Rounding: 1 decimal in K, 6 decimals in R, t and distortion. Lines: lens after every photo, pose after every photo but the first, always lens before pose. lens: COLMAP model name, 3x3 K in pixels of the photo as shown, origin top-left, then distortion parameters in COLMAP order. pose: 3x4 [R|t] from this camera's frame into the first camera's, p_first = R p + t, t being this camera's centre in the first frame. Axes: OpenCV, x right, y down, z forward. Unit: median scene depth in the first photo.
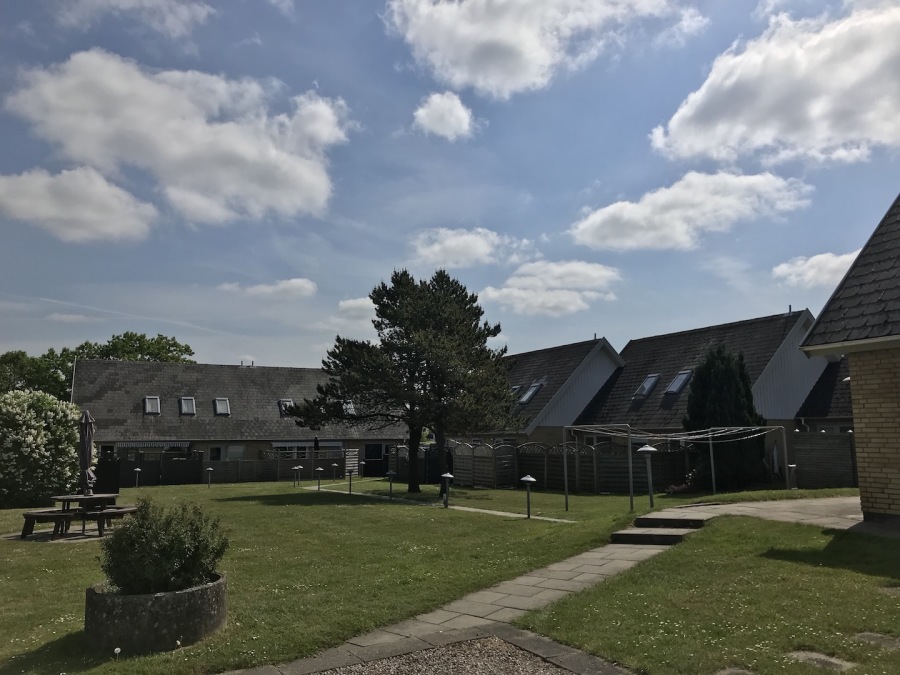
lens RADIAL K [[742.8, 0, 450.0], [0, 742.8, 337.5], [0, 0, 1]] dist [0.030872, -0.005316]
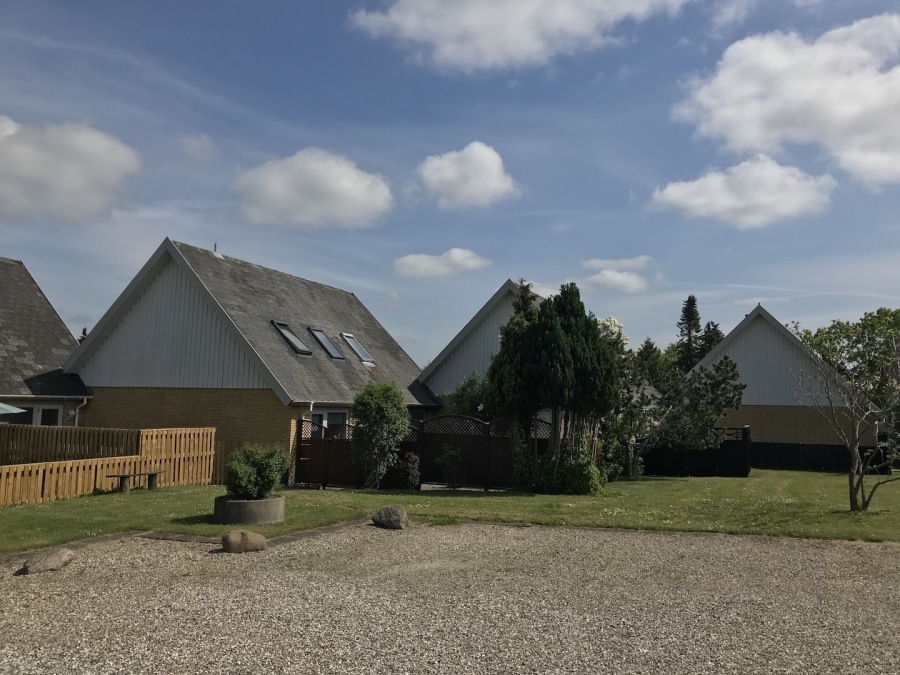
lens RADIAL K [[742.8, 0, 450.0], [0, 742.8, 337.5], [0, 0, 1]] dist [0.030872, -0.005316]
pose [[0.659007, -0.062432, -0.749541, -0.134936], [0.082751, 0.996518, -0.010247, -0.010511], [0.747571, -0.055273, 0.661878, -0.131584]]
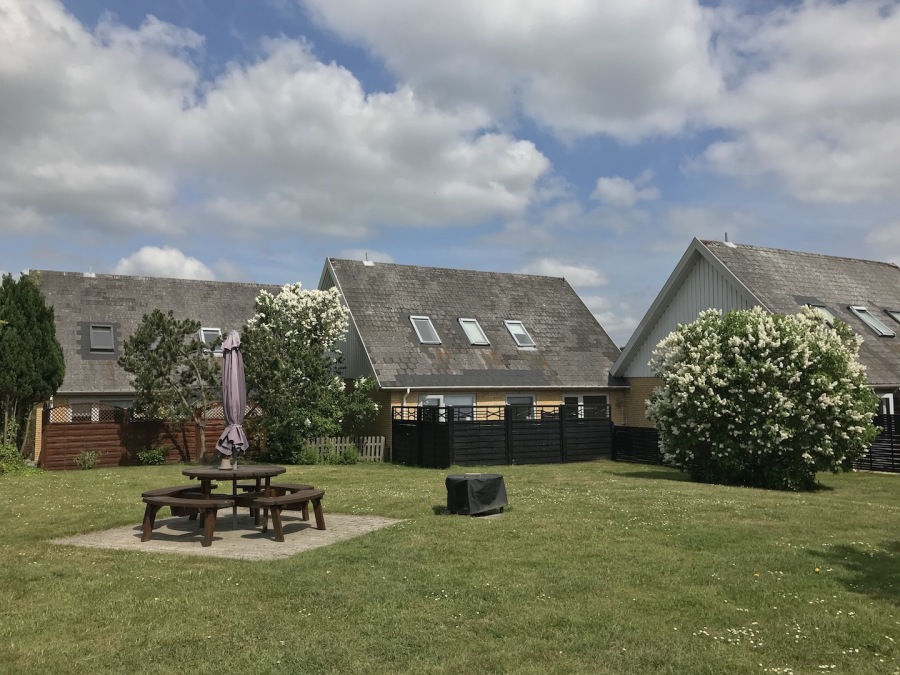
lens RADIAL K [[742.8, 0, 450.0], [0, 742.8, 337.5], [0, 0, 1]] dist [0.030872, -0.005316]
pose [[0.080149, -0.066646, -0.994552, 0.043425], [0.145526, 0.987854, -0.054470, 0.054981], [0.986103, -0.140368, 0.088874, 0.390073]]
